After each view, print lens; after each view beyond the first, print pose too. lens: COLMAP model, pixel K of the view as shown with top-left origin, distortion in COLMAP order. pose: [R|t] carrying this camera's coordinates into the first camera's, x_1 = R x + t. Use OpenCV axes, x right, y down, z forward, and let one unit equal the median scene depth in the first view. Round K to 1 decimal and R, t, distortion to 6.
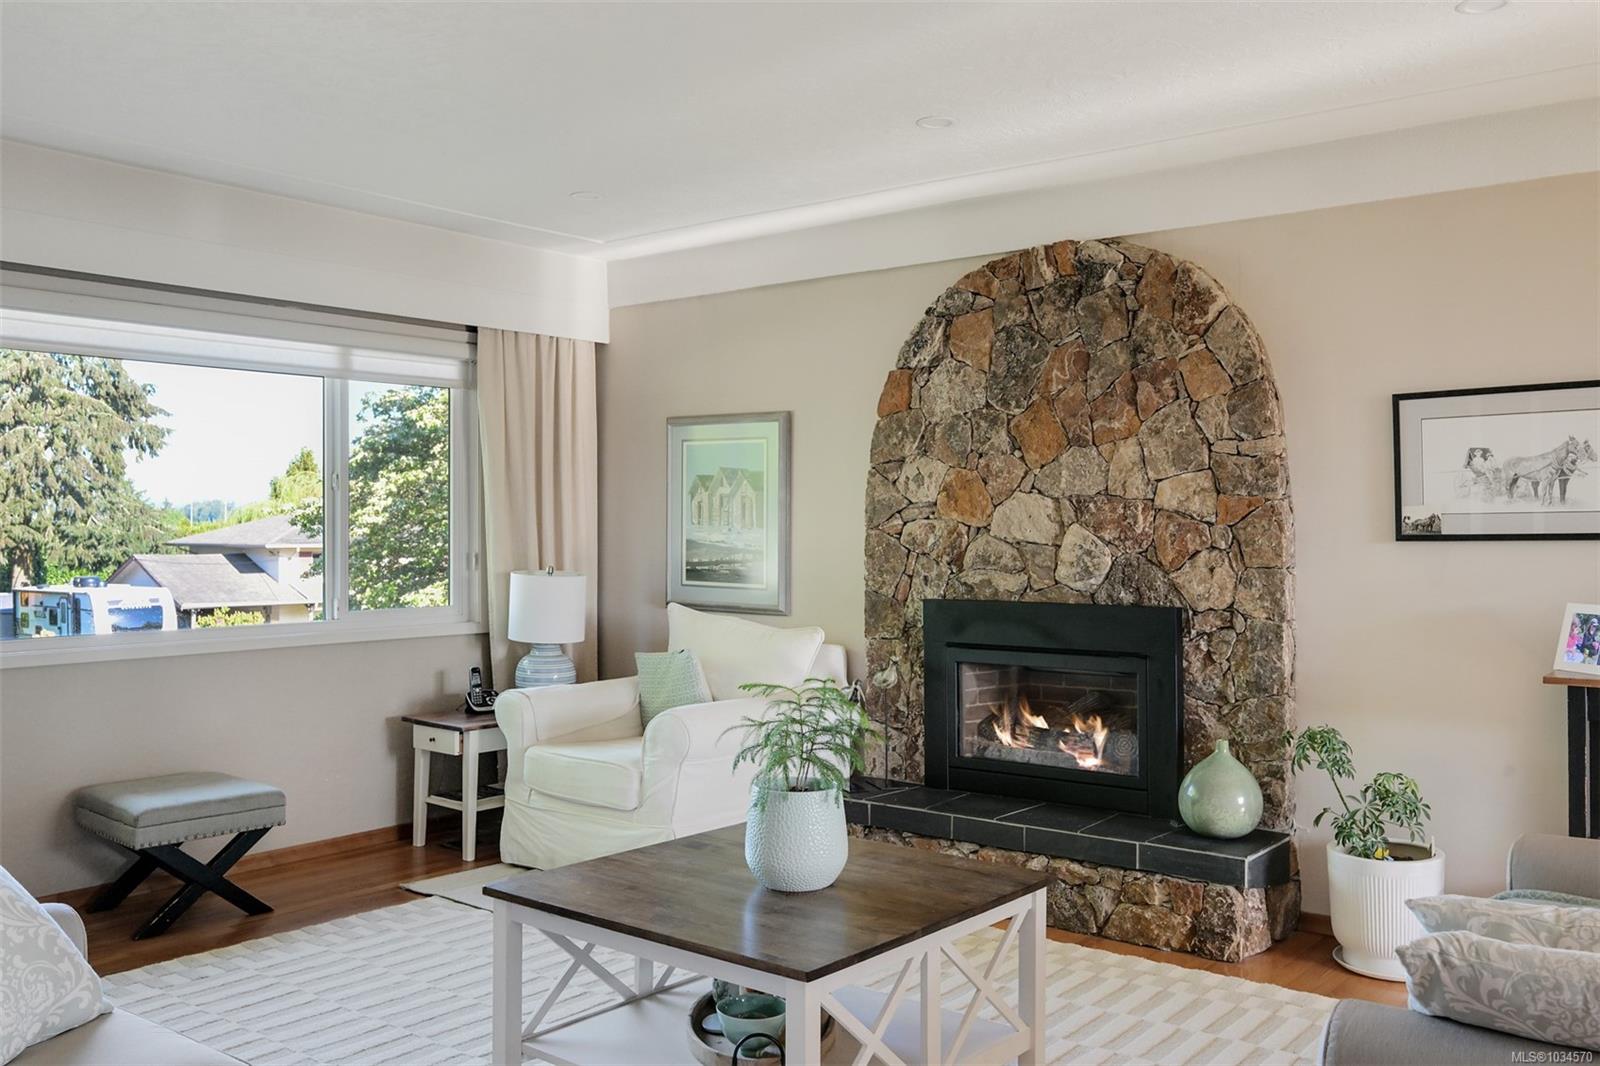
lens RADIAL K [[1340.8, 0, 830.5], [0, 1340.8, 503.6], [0, 0, 1]] dist [-0.002621, 0.000878]
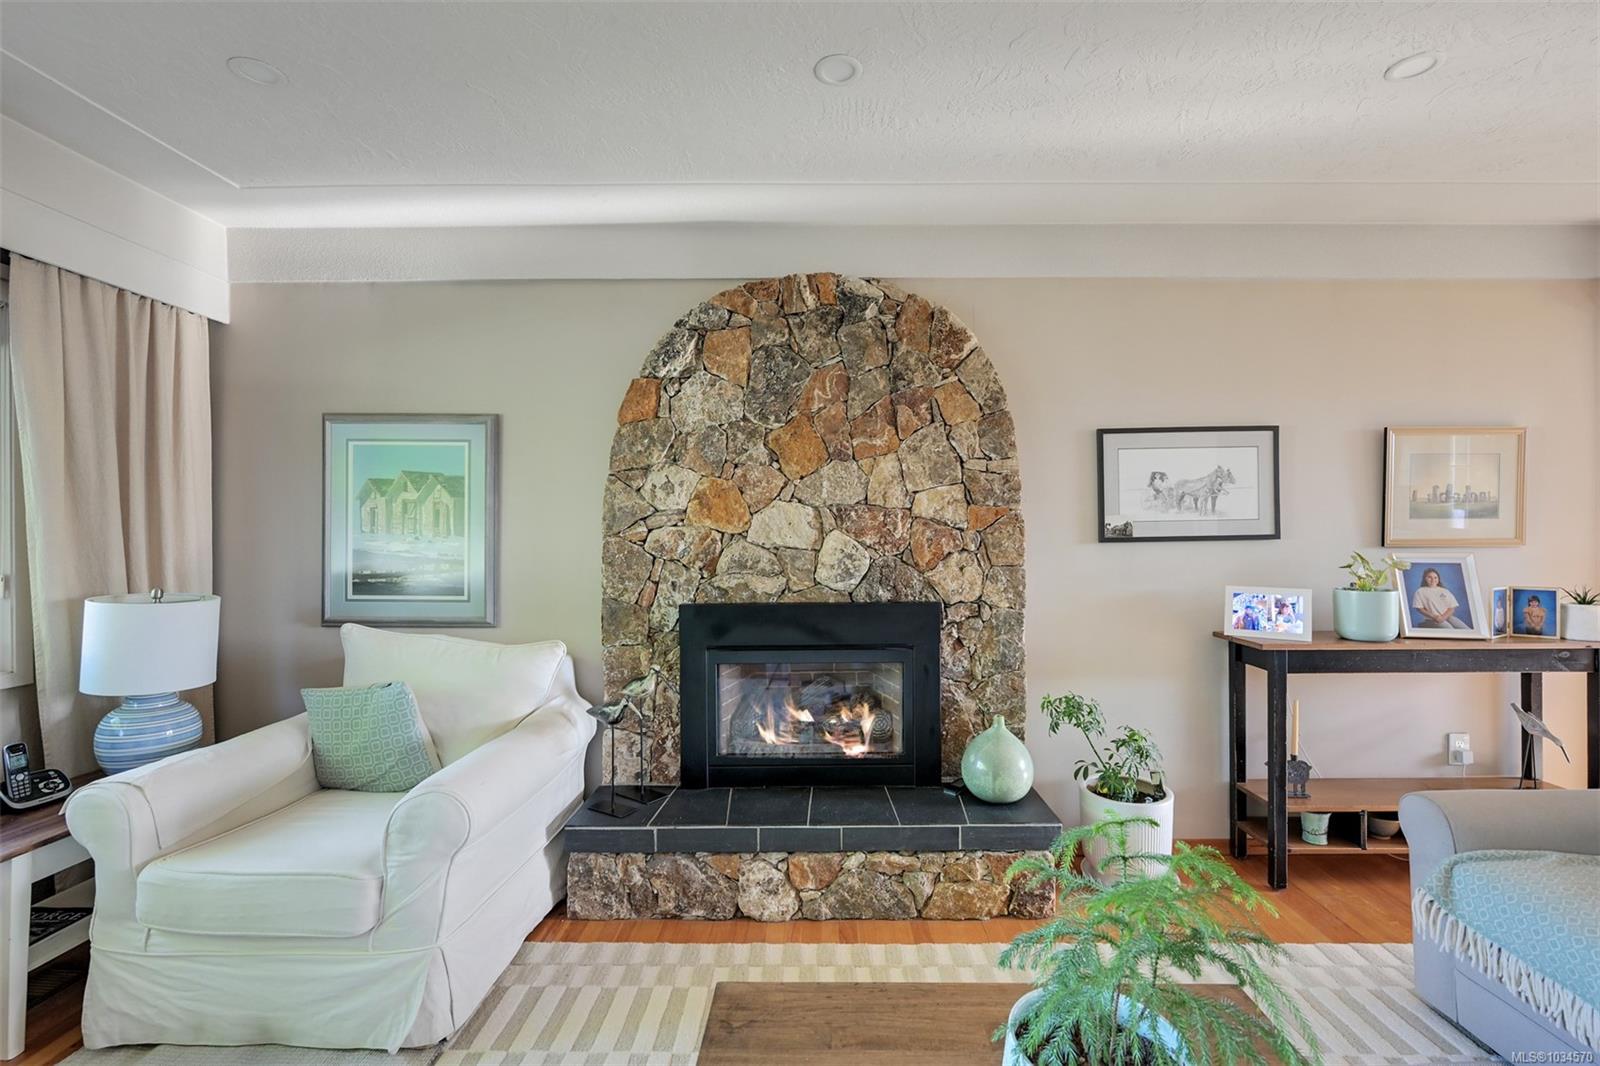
lens RADIAL K [[687.3, 0, 806.9], [0, 687.3, 525.2], [0, 0, 1]] dist [-0.004415, -0.000079]
pose [[0.797613, -0.000673, 0.603169, -0.179871], [-0.004810, 0.999960, 0.007476, 0.006882], [-0.603150, -0.008864, 0.797578, 0.566417]]
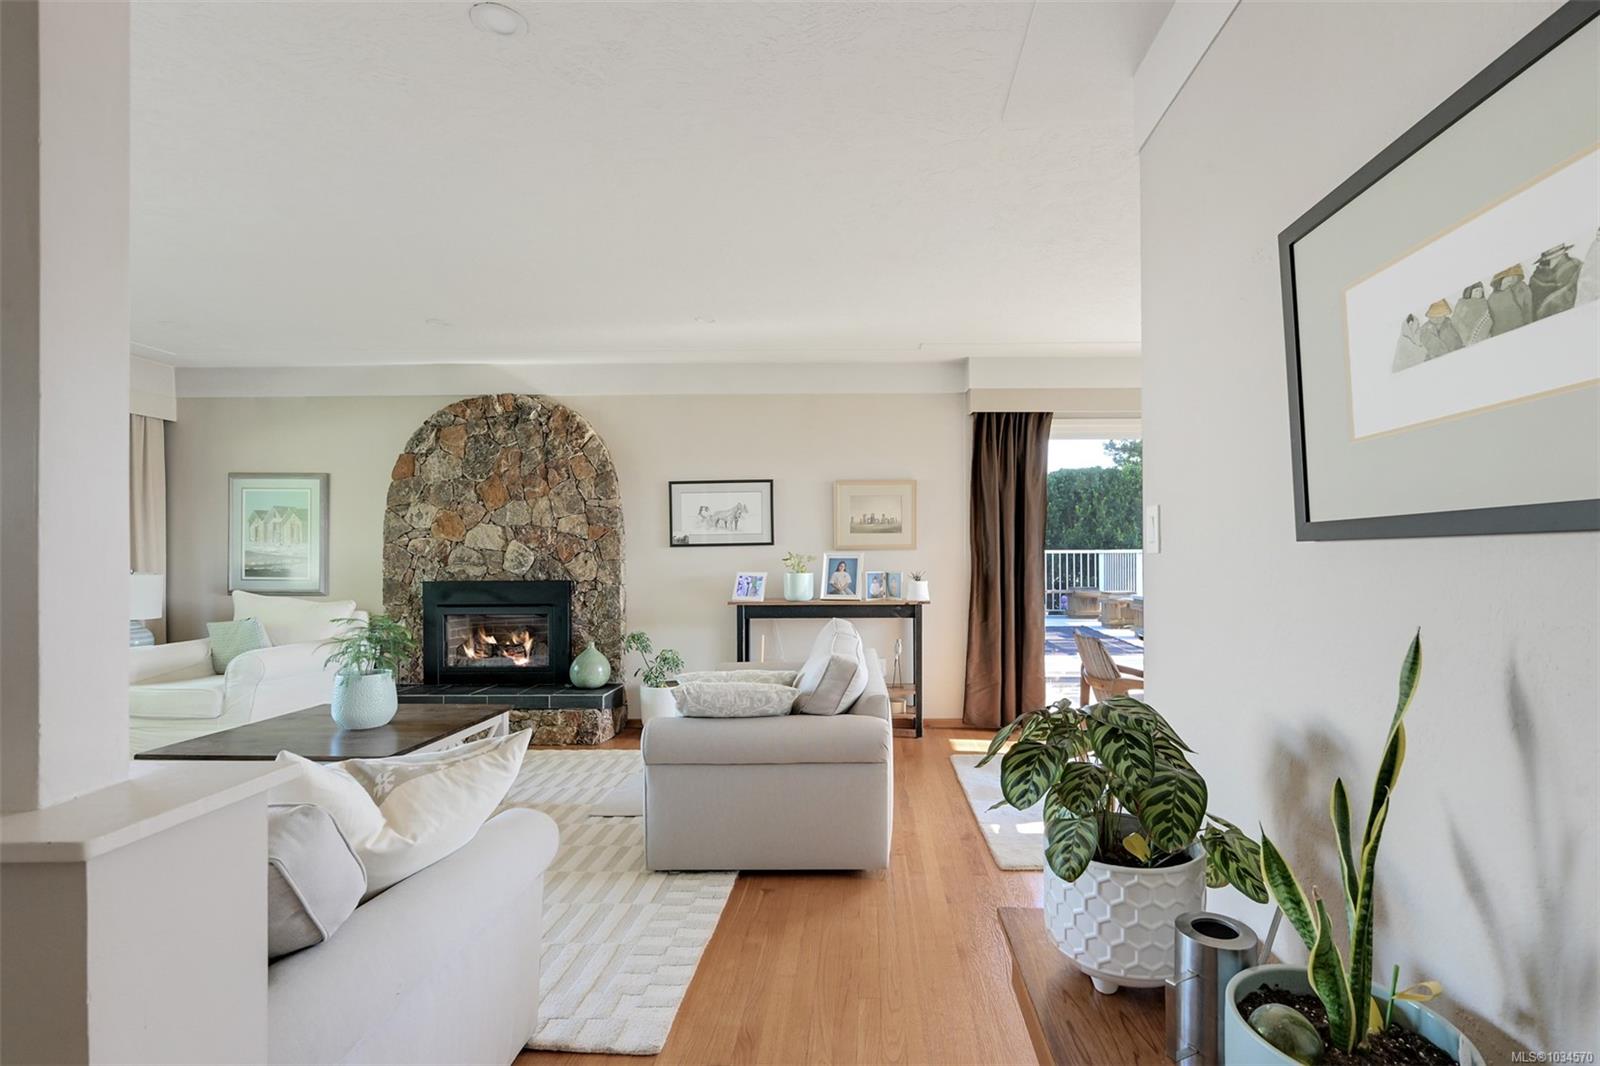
lens RADIAL K [[729.5, 0, 837.7], [0, 729.5, 548.2], [0, 0, 1]] dist [0.000303, 0.000145]
pose [[0.809776, 0.000392, 0.586739, -0.059003], [-0.005445, 0.999962, 0.006847, 0.017686], [-0.586714, -0.008740, 0.809747, -0.134693]]
